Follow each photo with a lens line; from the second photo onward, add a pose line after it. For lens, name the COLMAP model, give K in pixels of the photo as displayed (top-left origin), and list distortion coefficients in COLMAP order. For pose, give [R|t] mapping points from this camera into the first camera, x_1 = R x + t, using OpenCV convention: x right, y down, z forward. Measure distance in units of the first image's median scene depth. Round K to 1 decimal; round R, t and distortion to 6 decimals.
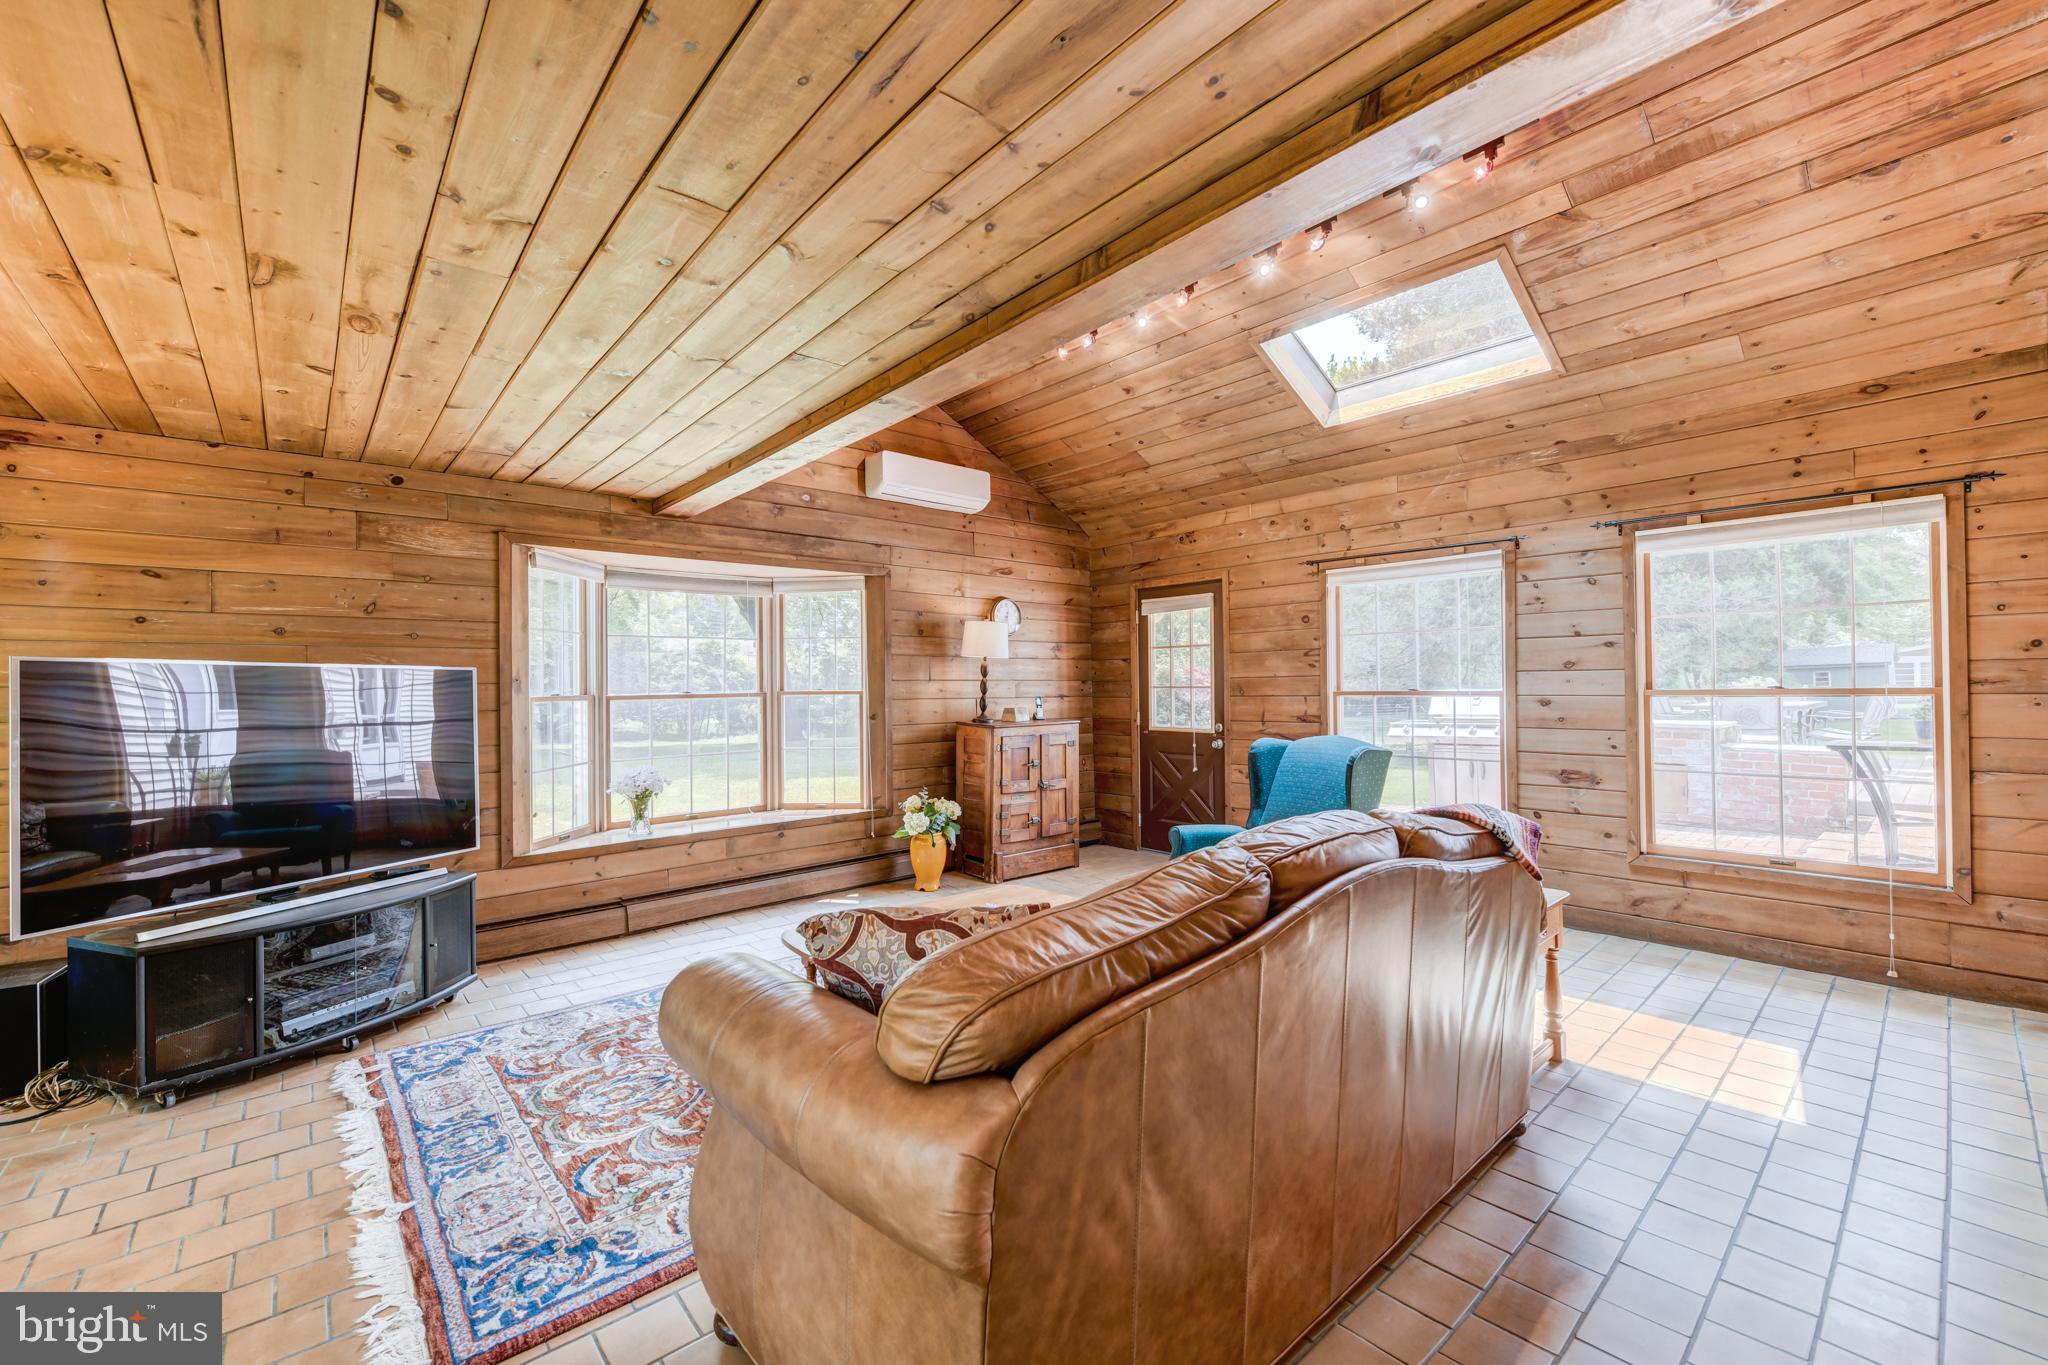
lens RADIAL K [[832.3, 0, 1024.8], [0, 832.3, 685.2], [0, 0, 1]] dist [-0.000394, -0.000064]
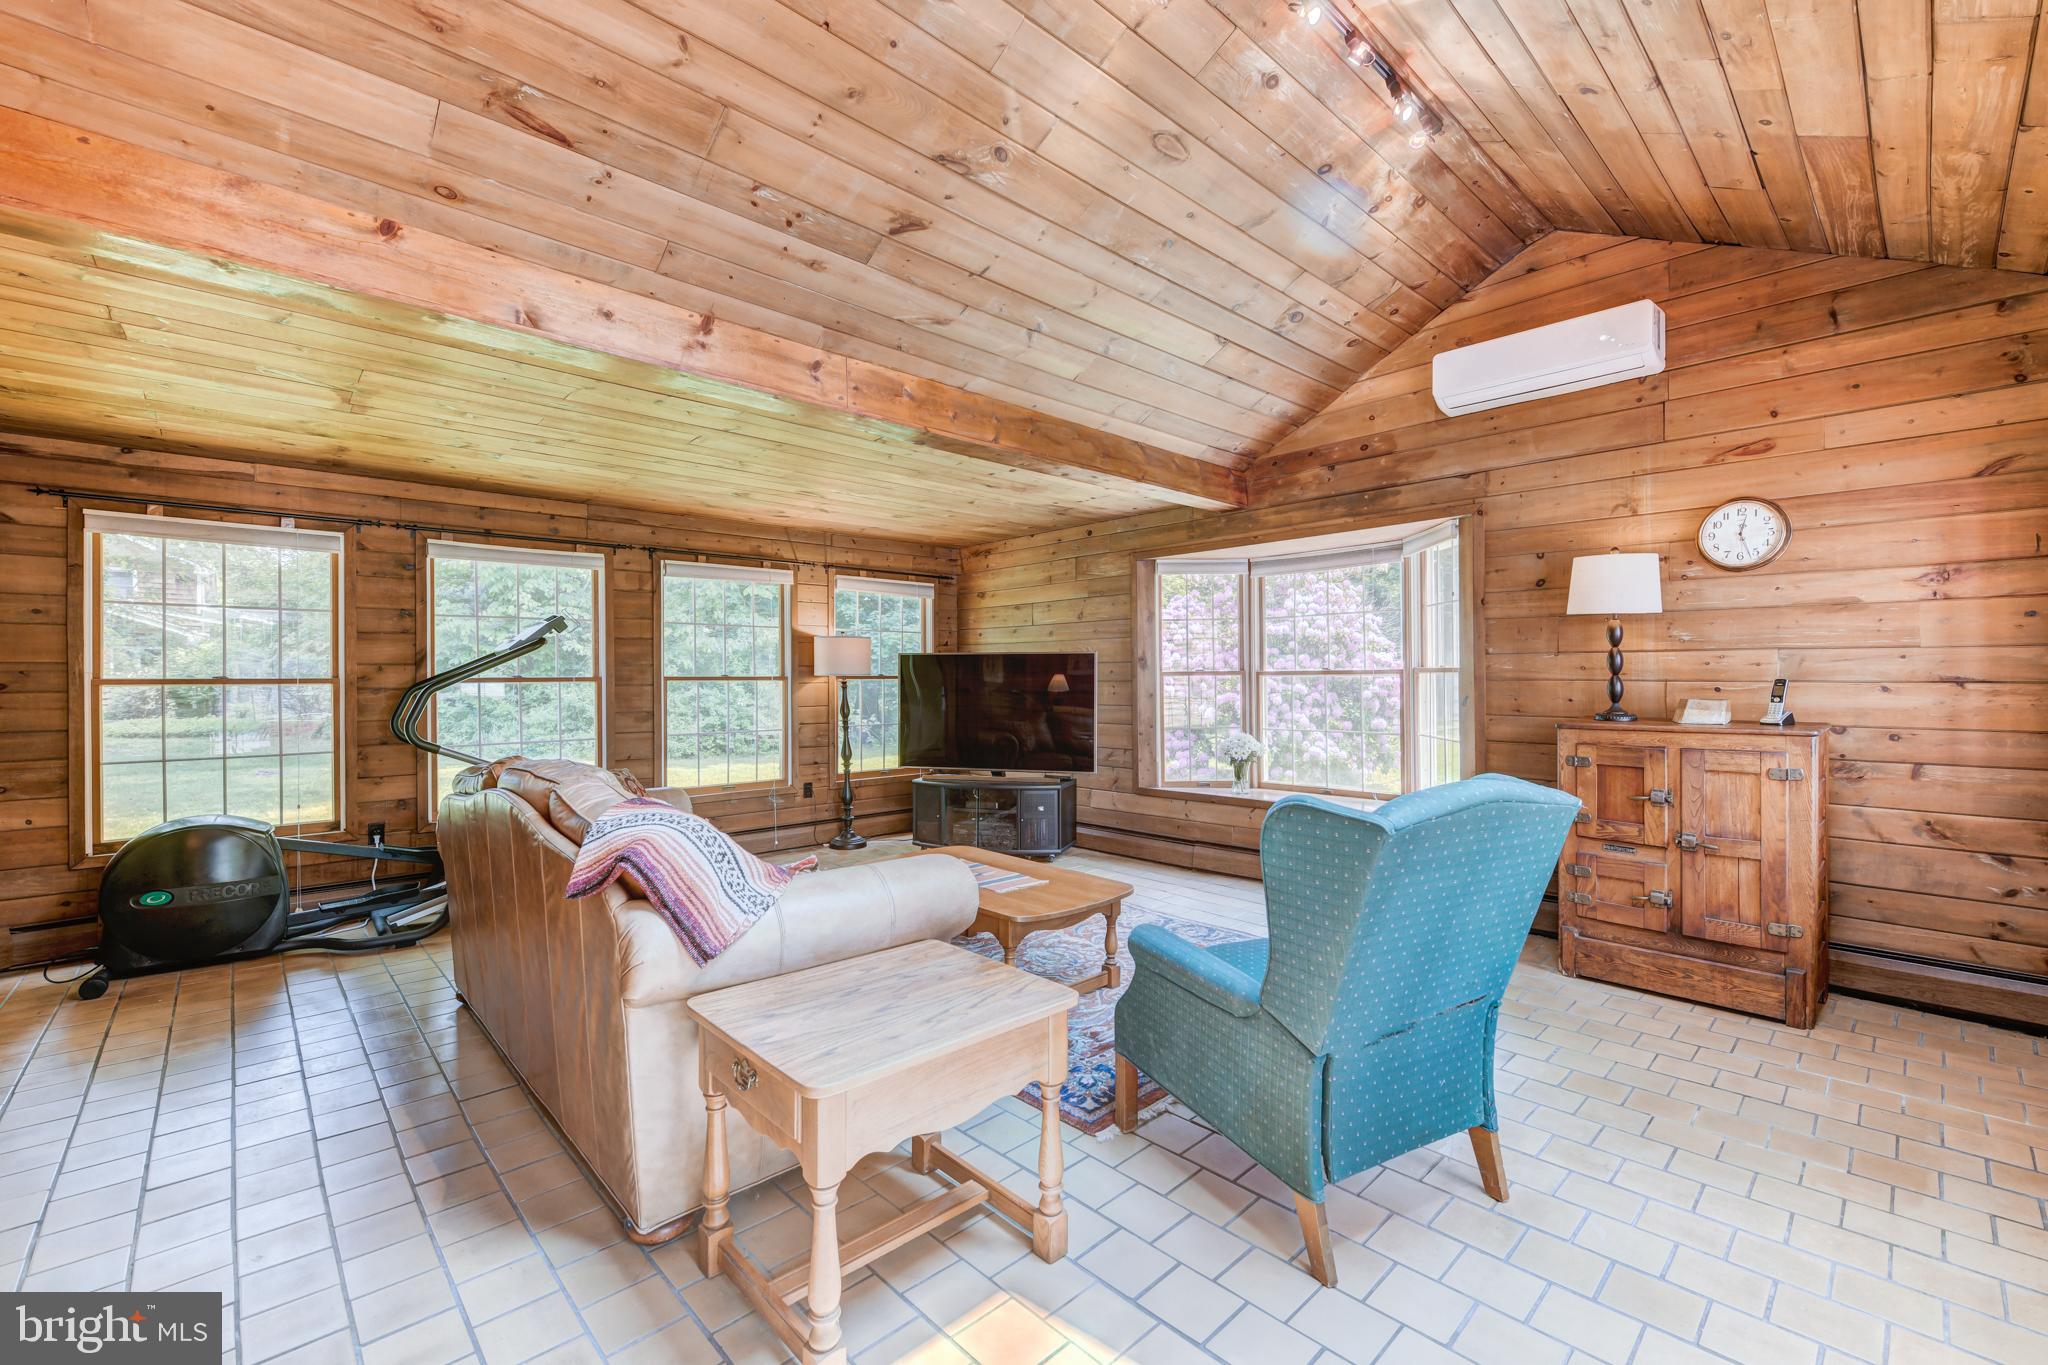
lens RADIAL K [[845.5, 0, 1027.7], [0, 845.5, 677.9], [0, 0, 1]] dist [0.000764, 0.000013]
pose [[0.032614, 0.014988, -0.999356, 0.778878], [0.007600, 0.999855, 0.015244, 0.001850], [0.999439, -0.008093, 0.032496, 0.765052]]
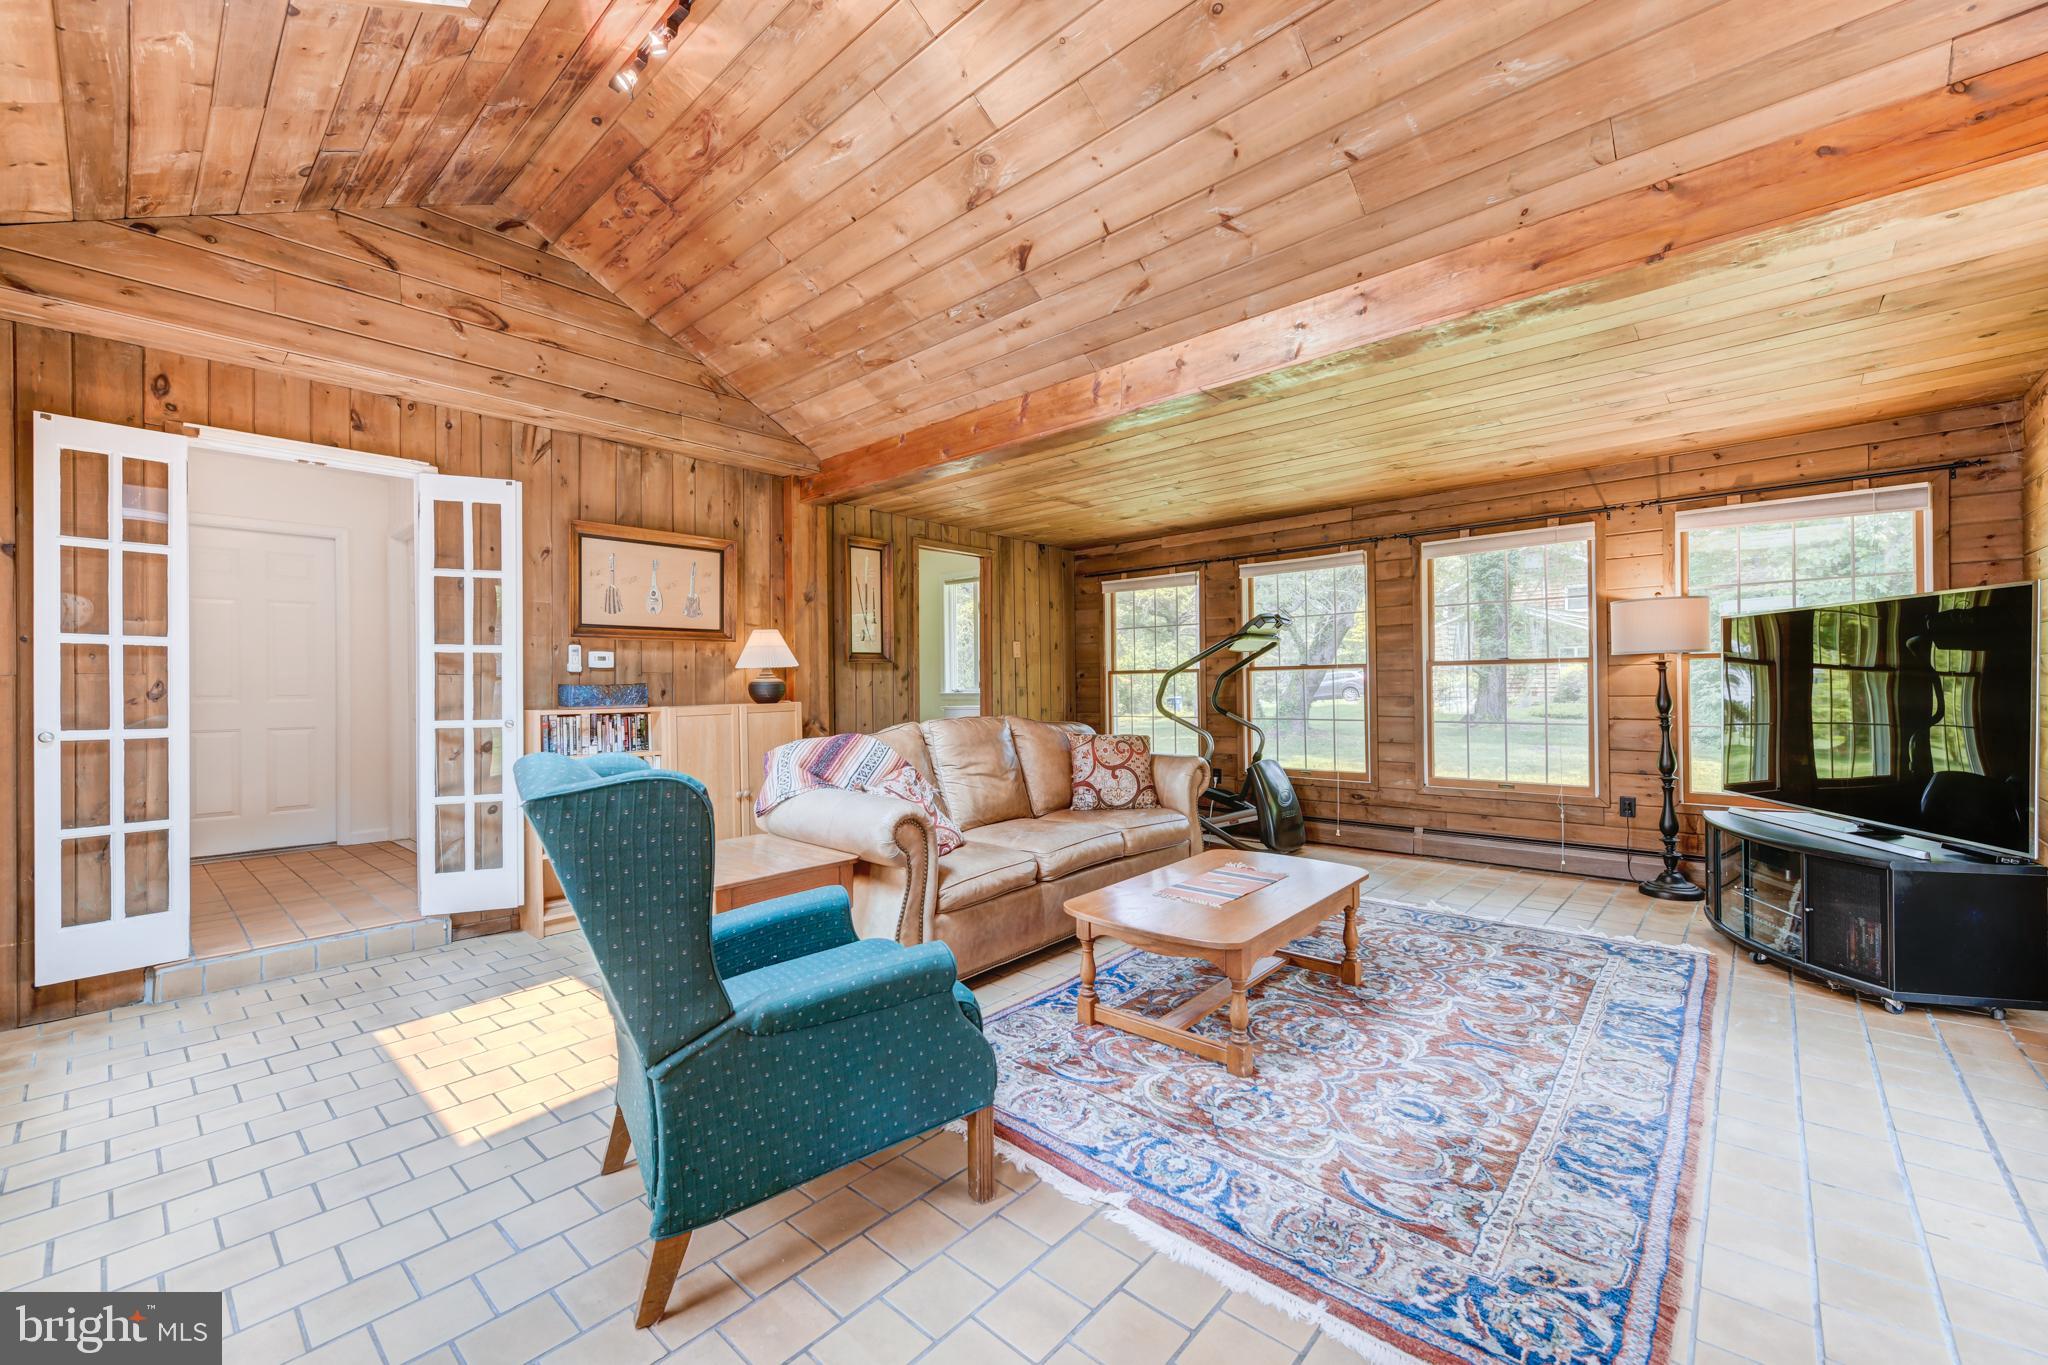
lens RADIAL K [[809.7, 0, 1028.1], [0, 809.7, 680.7], [0, 0, 1]] dist [0.003759, 0.000246]
pose [[-0.992167, 0.028397, -0.121648, 0.185283], [0.029304, 0.999554, -0.005667, 0.034938], [0.121432, -0.009188, -0.992557, 1.415434]]
